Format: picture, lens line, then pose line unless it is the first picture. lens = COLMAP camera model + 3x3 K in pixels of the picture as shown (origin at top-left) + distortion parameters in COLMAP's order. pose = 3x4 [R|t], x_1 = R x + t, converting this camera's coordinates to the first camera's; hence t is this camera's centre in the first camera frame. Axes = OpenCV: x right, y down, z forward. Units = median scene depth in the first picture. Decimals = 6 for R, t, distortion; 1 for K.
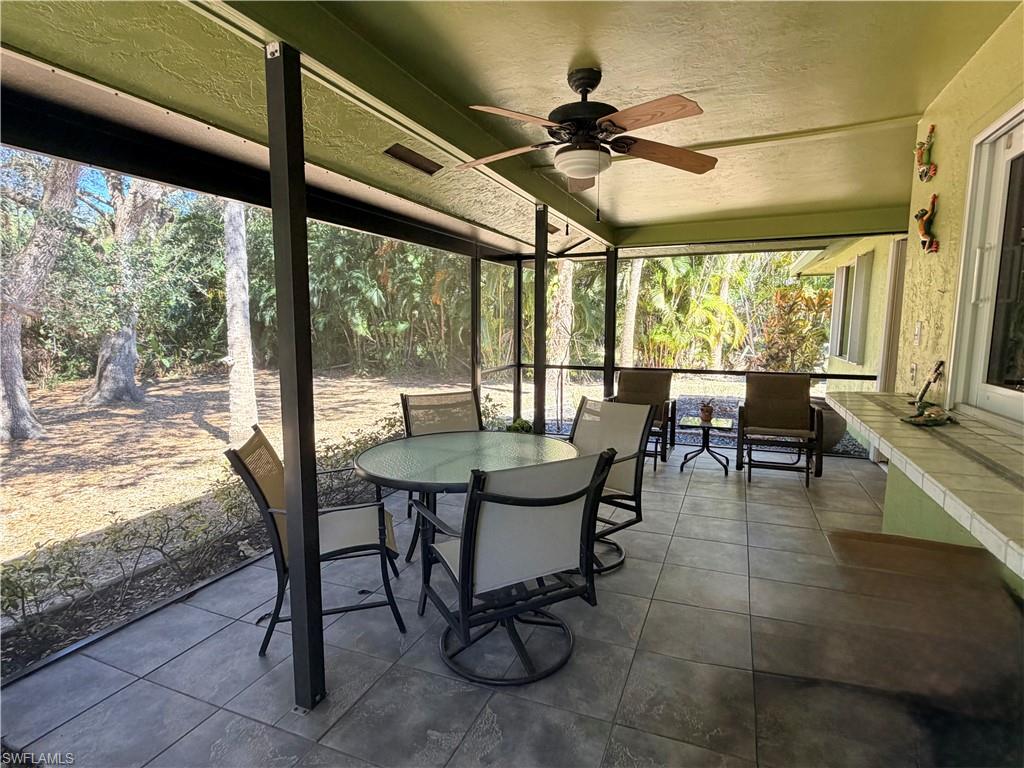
lens RADIAL K [[526.7, 0, 512.0], [0, 526.7, 384.0], [0, 0, 1]] dist [0.002711, 0.000463]
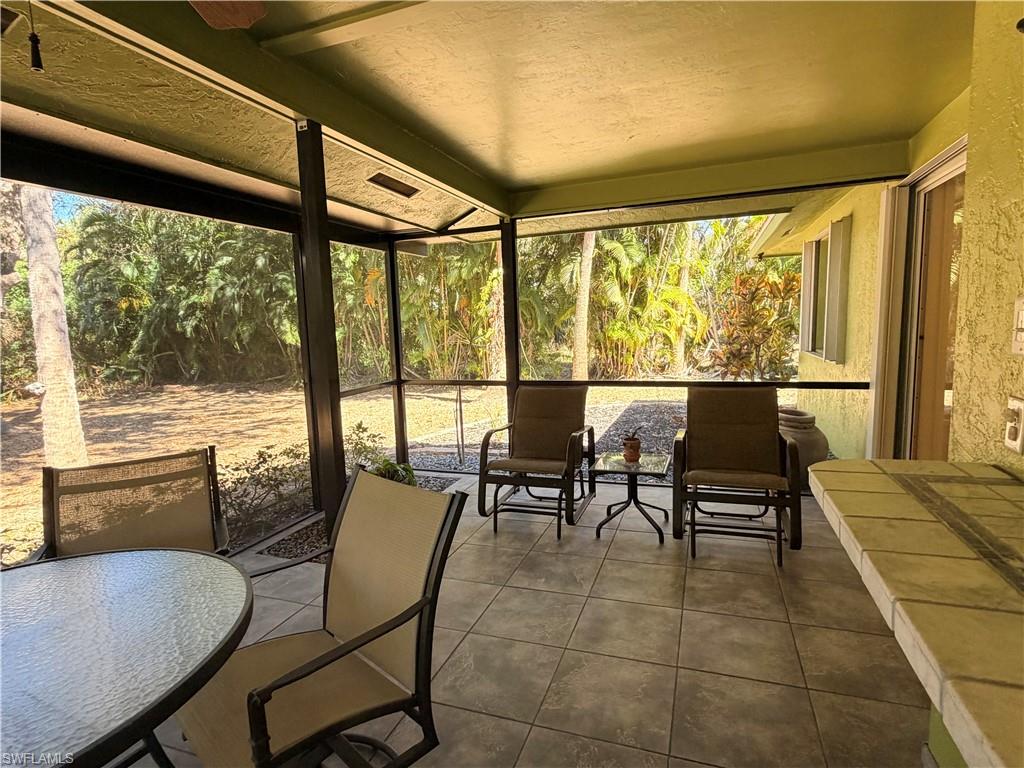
lens RADIAL K [[526.7, 0, 512.0], [0, 526.7, 384.0], [0, 0, 1]] dist [0.002711, 0.000463]
pose [[0.998151, -0.041621, 0.044305, 0.069266], [0.041605, 0.999133, 0.001283, -0.013363], [-0.044320, 0.000562, 0.999017, 0.120035]]
